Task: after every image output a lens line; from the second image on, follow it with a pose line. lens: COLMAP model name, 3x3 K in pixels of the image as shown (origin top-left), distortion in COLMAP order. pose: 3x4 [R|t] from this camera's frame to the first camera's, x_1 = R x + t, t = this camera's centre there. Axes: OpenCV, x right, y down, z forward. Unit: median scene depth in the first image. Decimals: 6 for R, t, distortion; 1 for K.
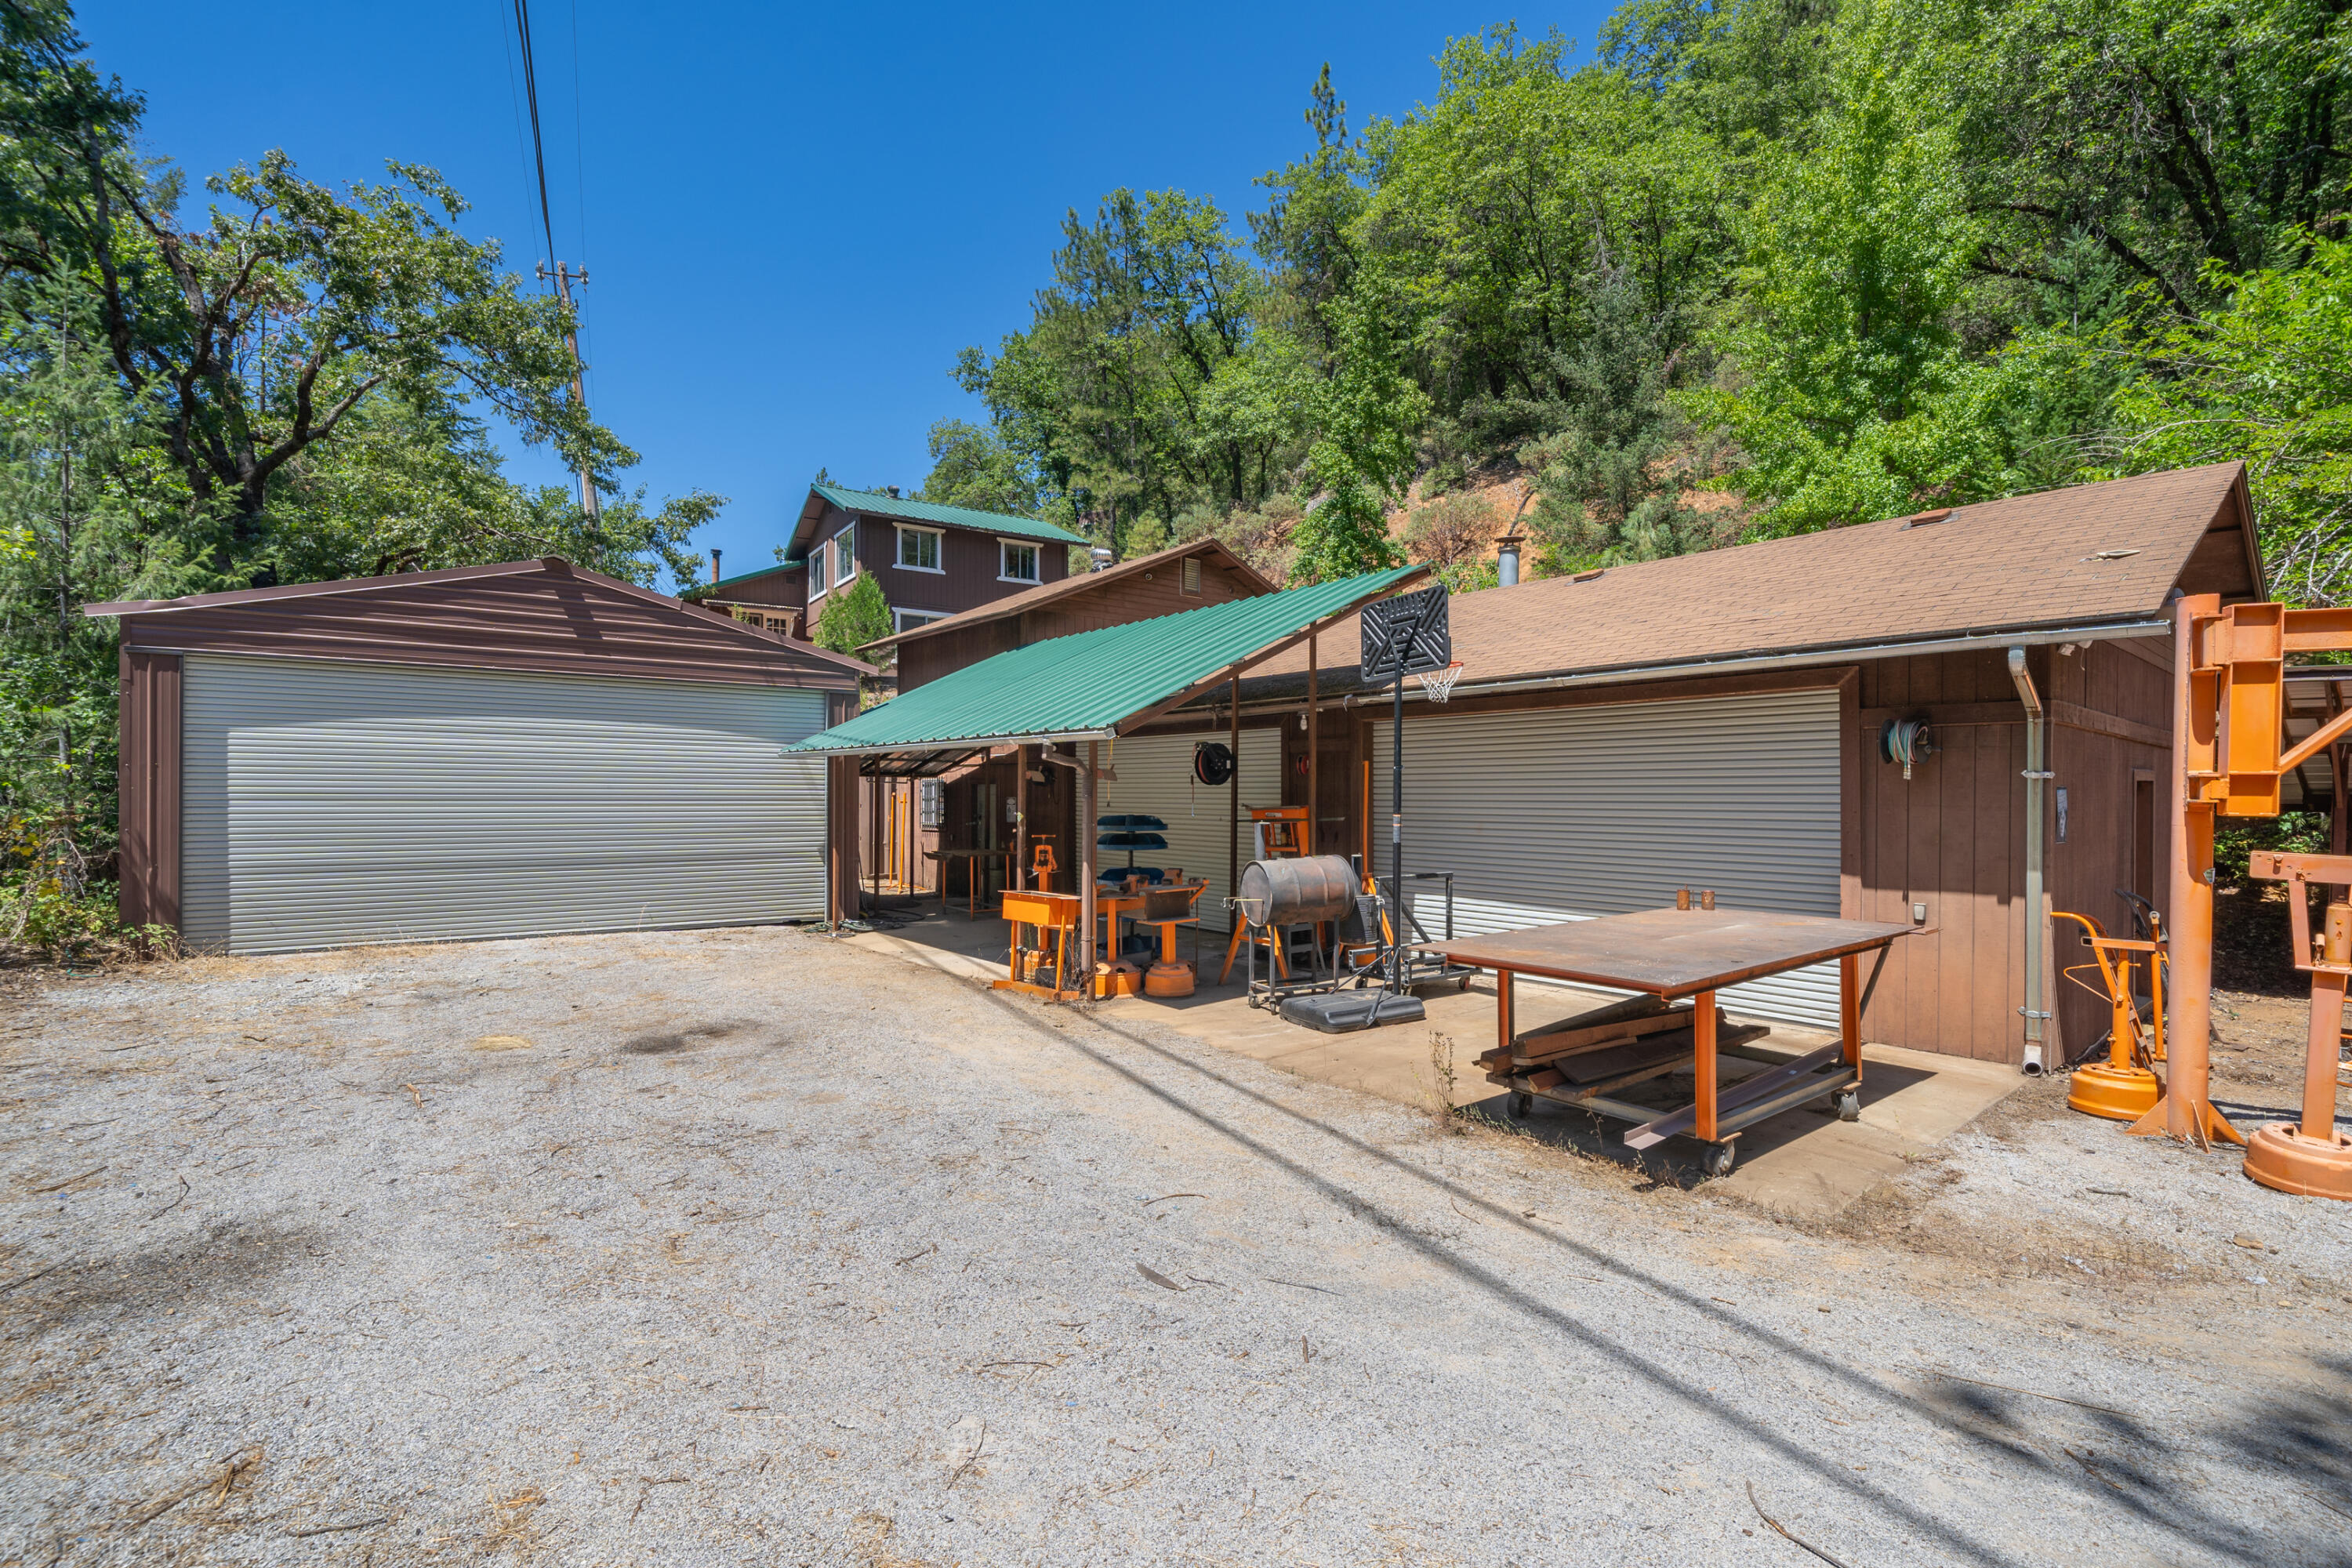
lens RADIAL K [[1021.5, 0, 1166.8], [0, 1021.5, 792.3], [0, 0, 1]] dist [0.001388, 0.000228]
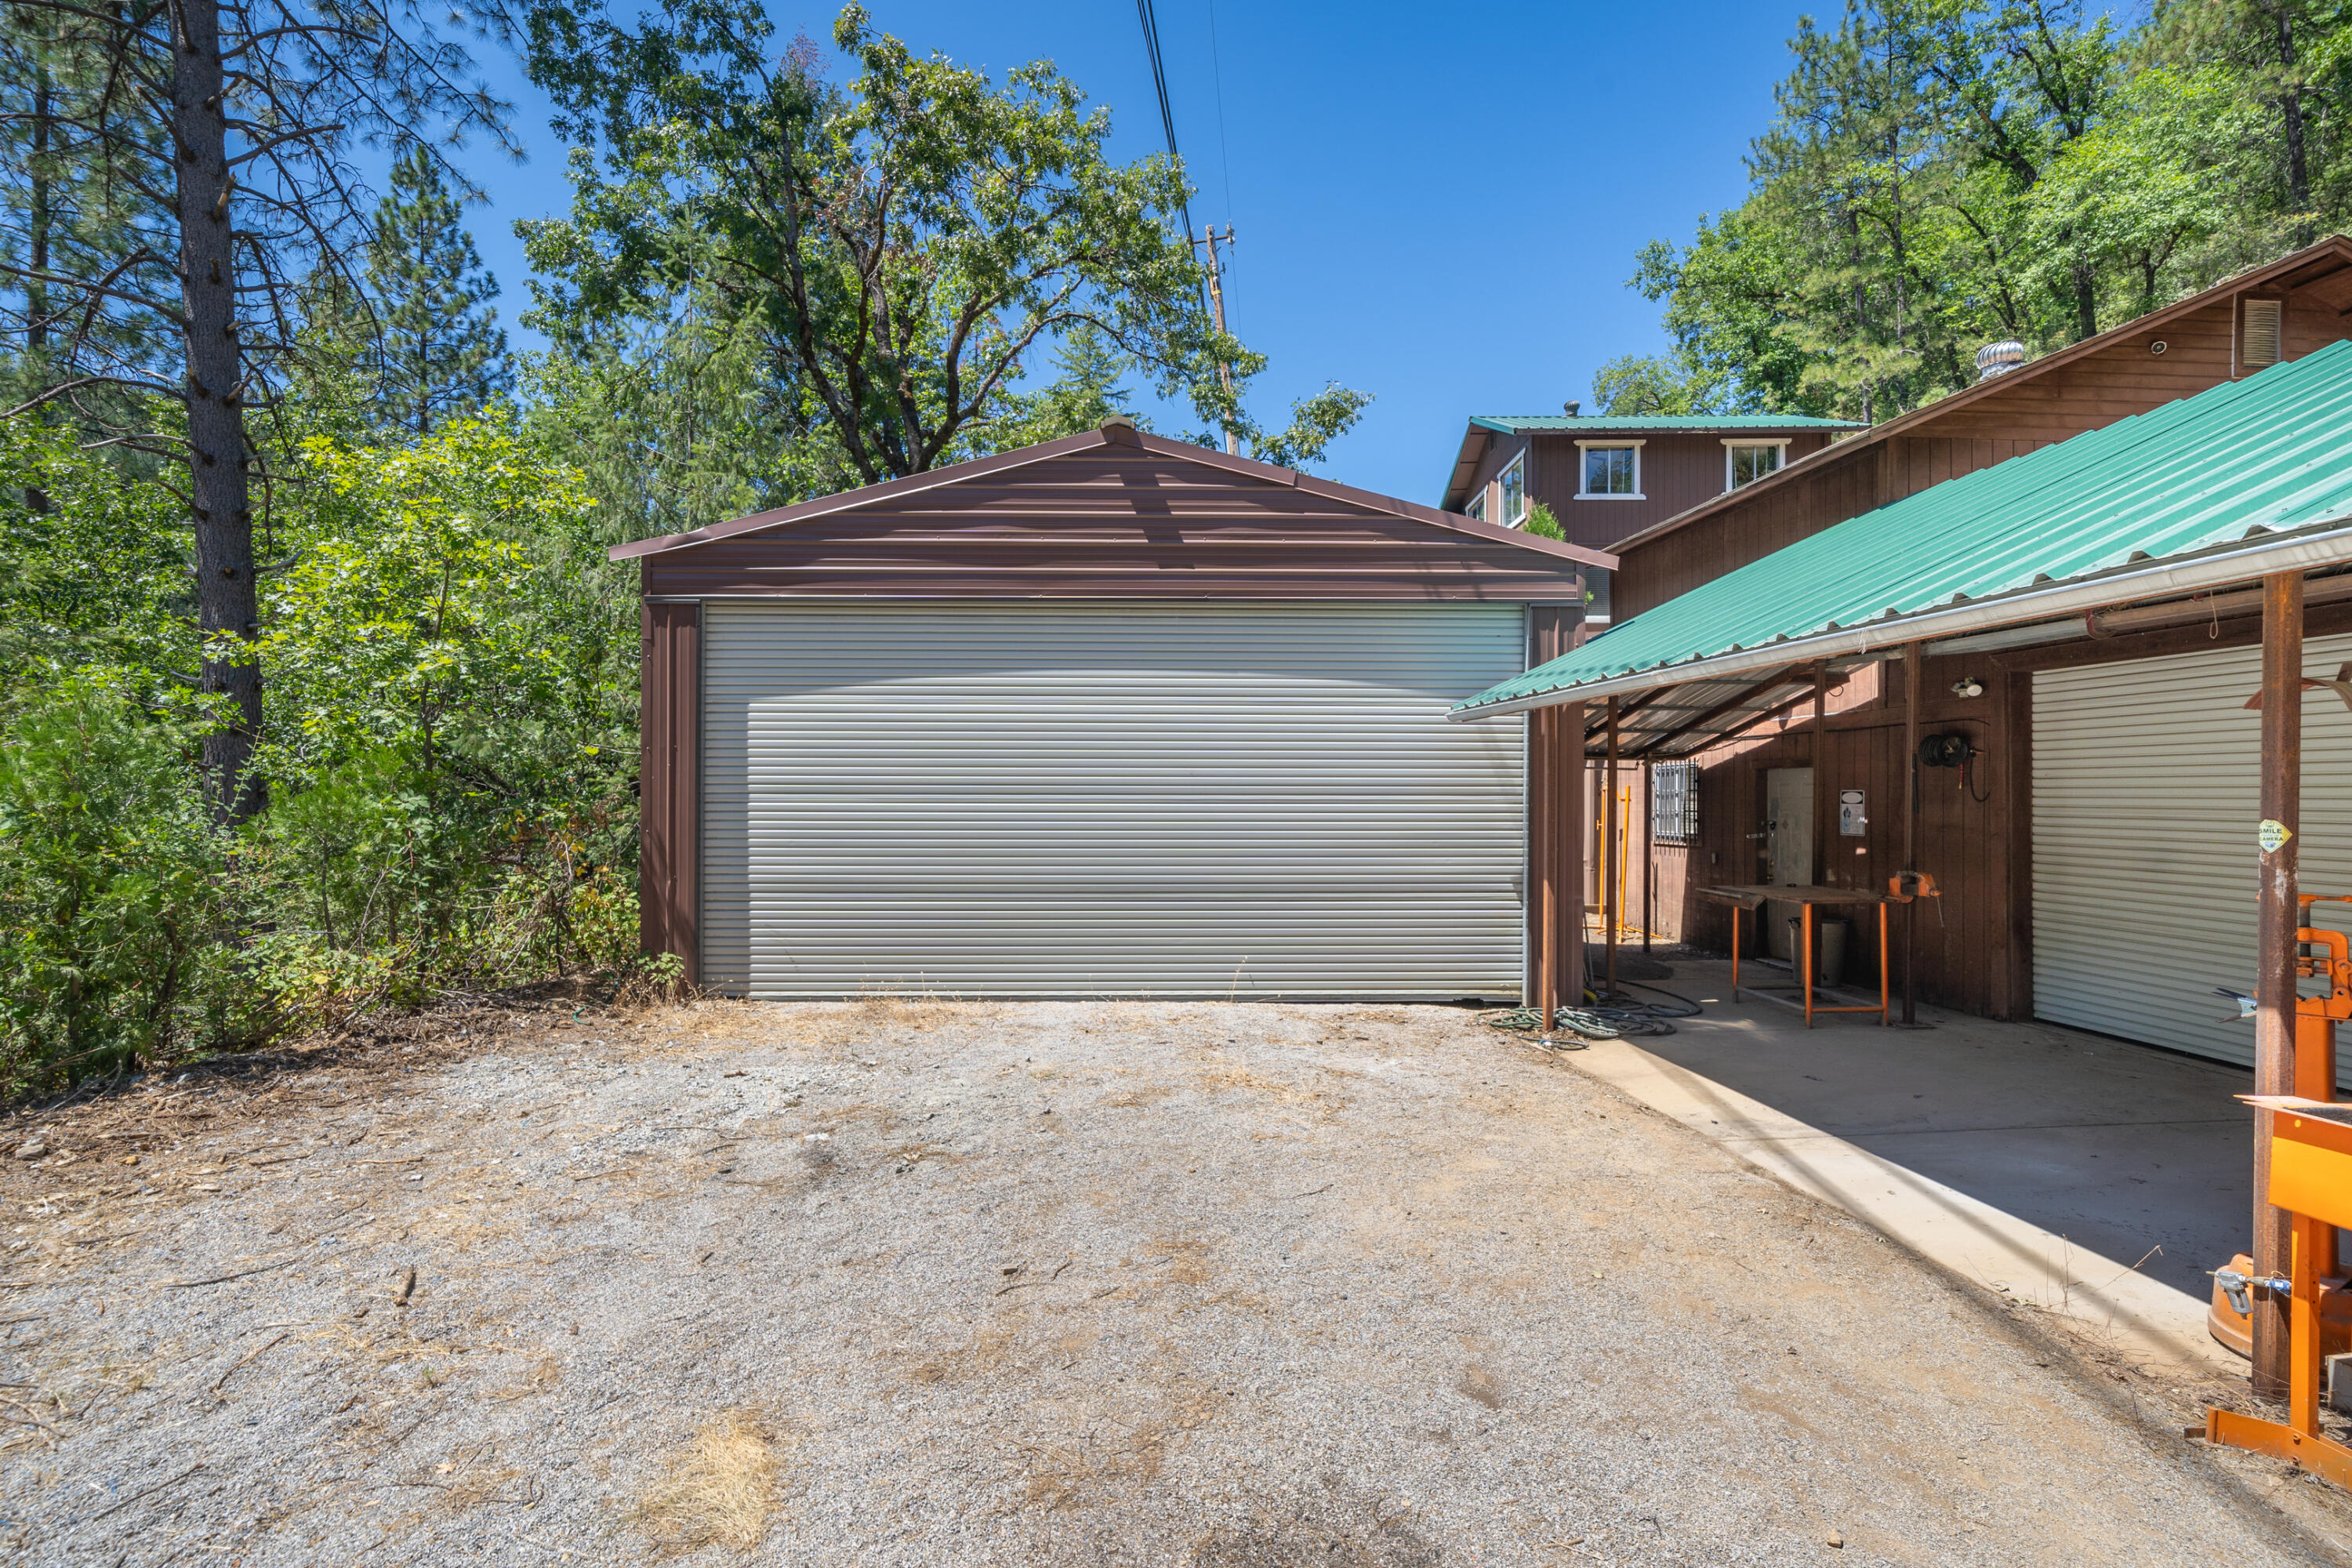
lens RADIAL K [[1021.5, 0, 1172.7], [0, 1021.5, 797.9], [0, 0, 1]] dist [0.001388, 0.000228]
pose [[0.821864, 0.000253, -0.569684, -0.112152], [0.002636, 0.999988, 0.004248, 0.004372], [0.569678, -0.004993, 0.821853, 0.274434]]
